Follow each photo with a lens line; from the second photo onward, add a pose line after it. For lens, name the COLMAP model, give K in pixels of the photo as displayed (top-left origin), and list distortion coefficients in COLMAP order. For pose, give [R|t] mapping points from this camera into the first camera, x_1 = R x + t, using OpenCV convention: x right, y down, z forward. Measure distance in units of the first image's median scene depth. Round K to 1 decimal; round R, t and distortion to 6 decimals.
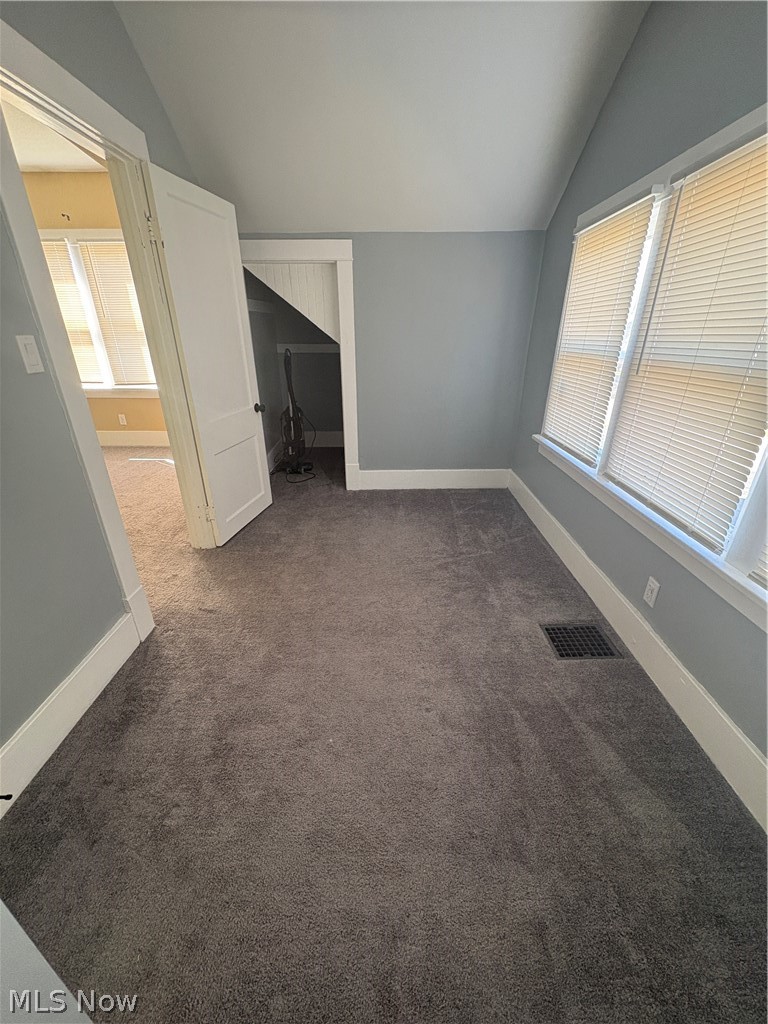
lens RADIAL K [[409.4, 0, 386.2], [0, 409.4, 517.2], [0, 0, 1]] dist [0.002194, 0.000504]
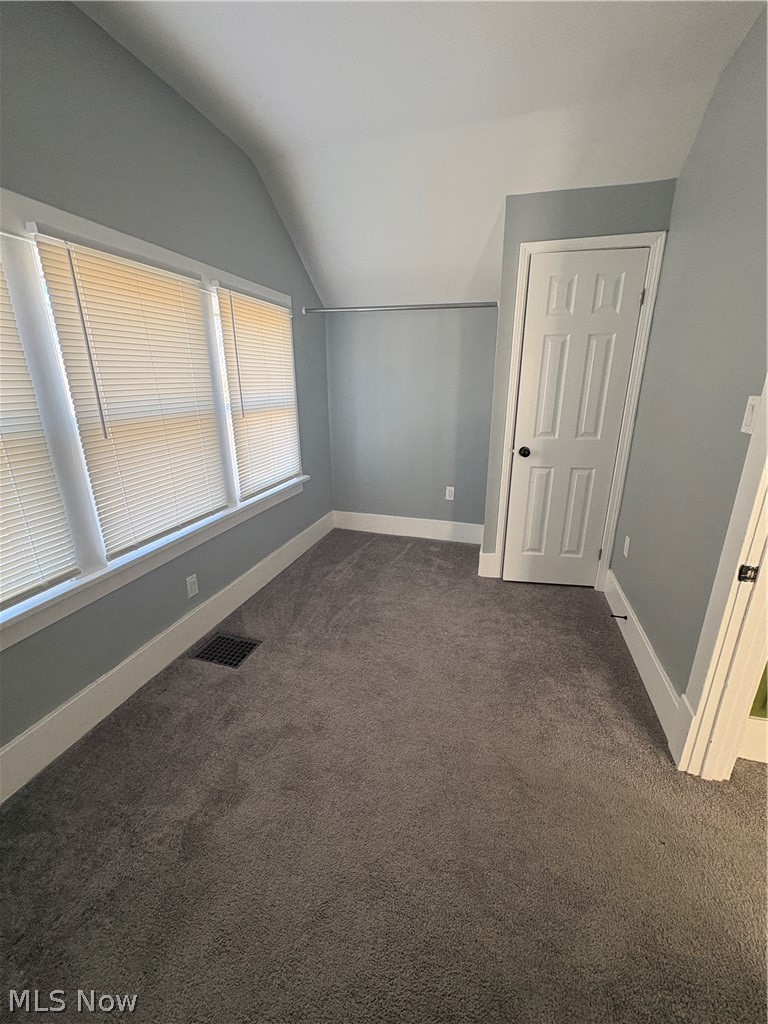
lens RADIAL K [[409.4, 0, 383.5], [0, 409.4, 510.8], [0, 0, 1]] dist [0.002194, 0.000504]
pose [[-0.963606, -0.120913, 0.238418, -0.188643], [0.070496, 0.745359, 0.662926, -0.837071], [-0.257864, 0.655607, -0.709709, 1.734888]]
